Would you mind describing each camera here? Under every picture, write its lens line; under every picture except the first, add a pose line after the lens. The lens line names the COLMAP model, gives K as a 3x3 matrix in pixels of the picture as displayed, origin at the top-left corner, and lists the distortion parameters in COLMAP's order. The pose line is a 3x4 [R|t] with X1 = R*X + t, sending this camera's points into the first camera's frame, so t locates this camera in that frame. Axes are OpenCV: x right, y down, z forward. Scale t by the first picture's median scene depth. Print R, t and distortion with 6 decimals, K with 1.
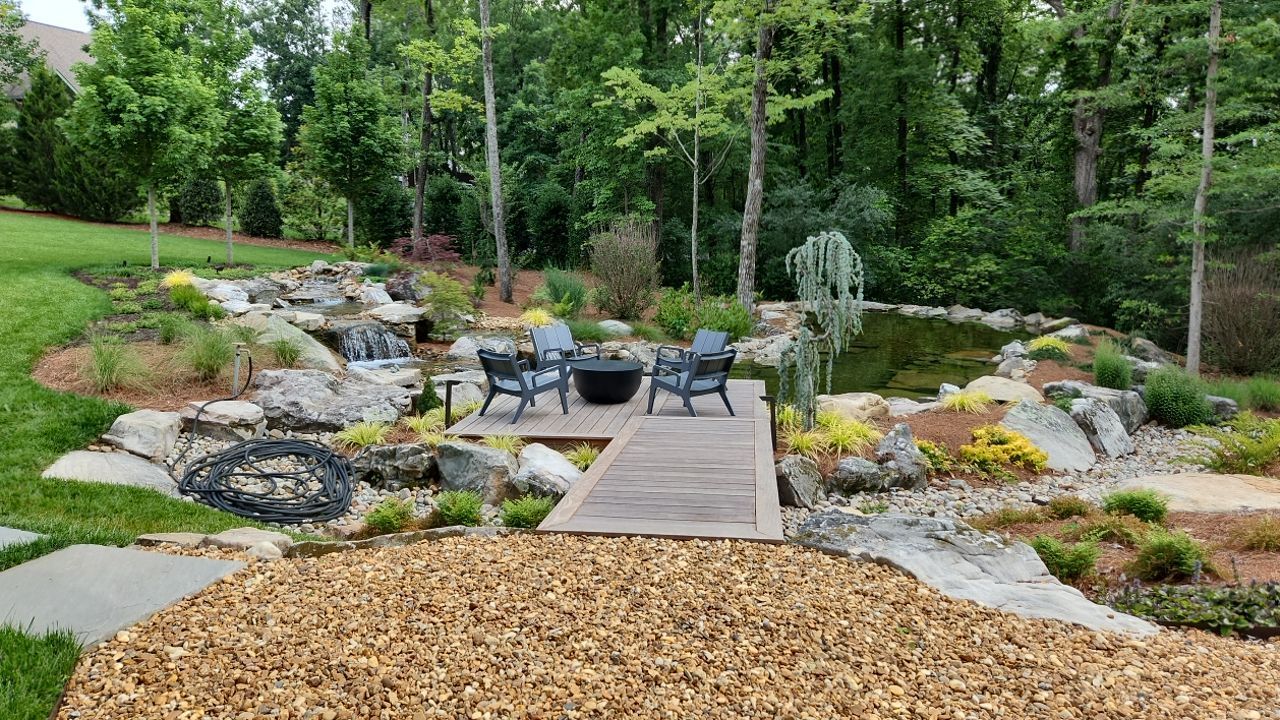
lens RADIAL K [[830.8, 0, 641.1], [0, 830.8, 357.1], [0, 0, 1]] dist [0.074980, -0.082860]
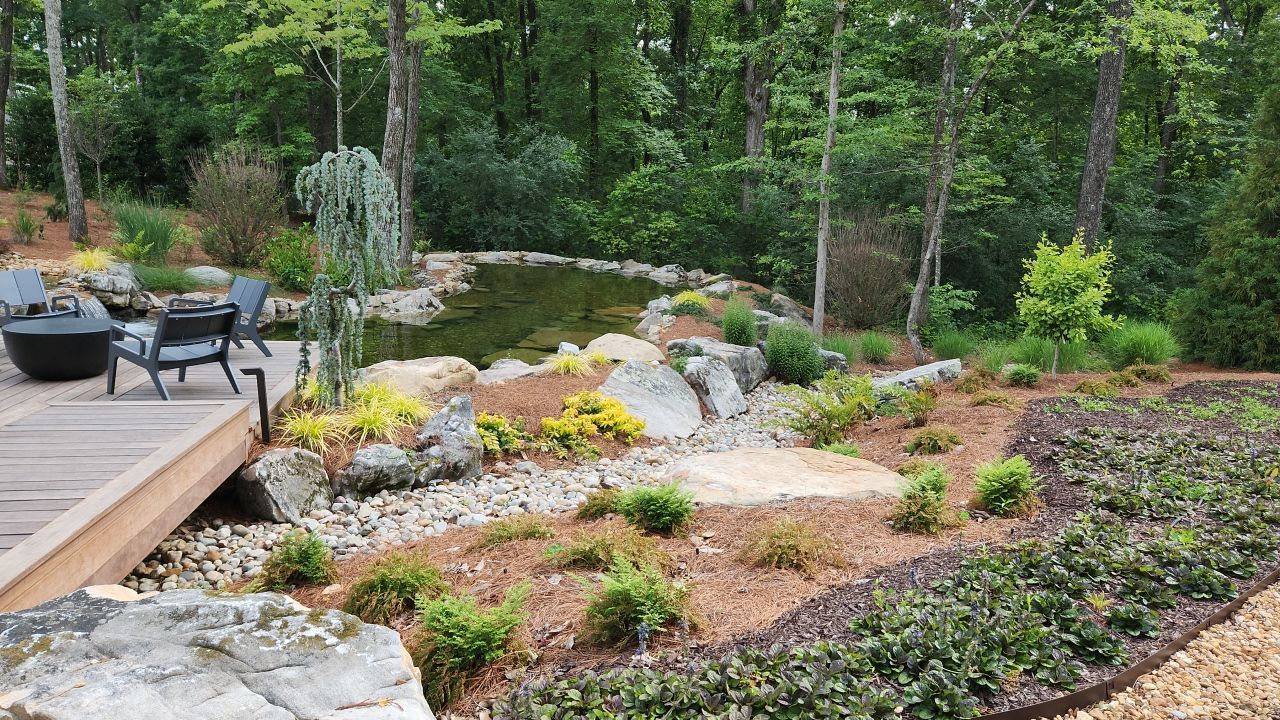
lens RADIAL K [[830.8, 0, 641.1], [0, 830.8, 357.1], [0, 0, 1]] dist [0.074980, -0.082860]
pose [[0.946091, -0.018674, 0.323361, 0.116713], [0.001043, 0.998507, 0.054613, -0.001102], [-0.323898, -0.051331, 0.944698, 0.101294]]
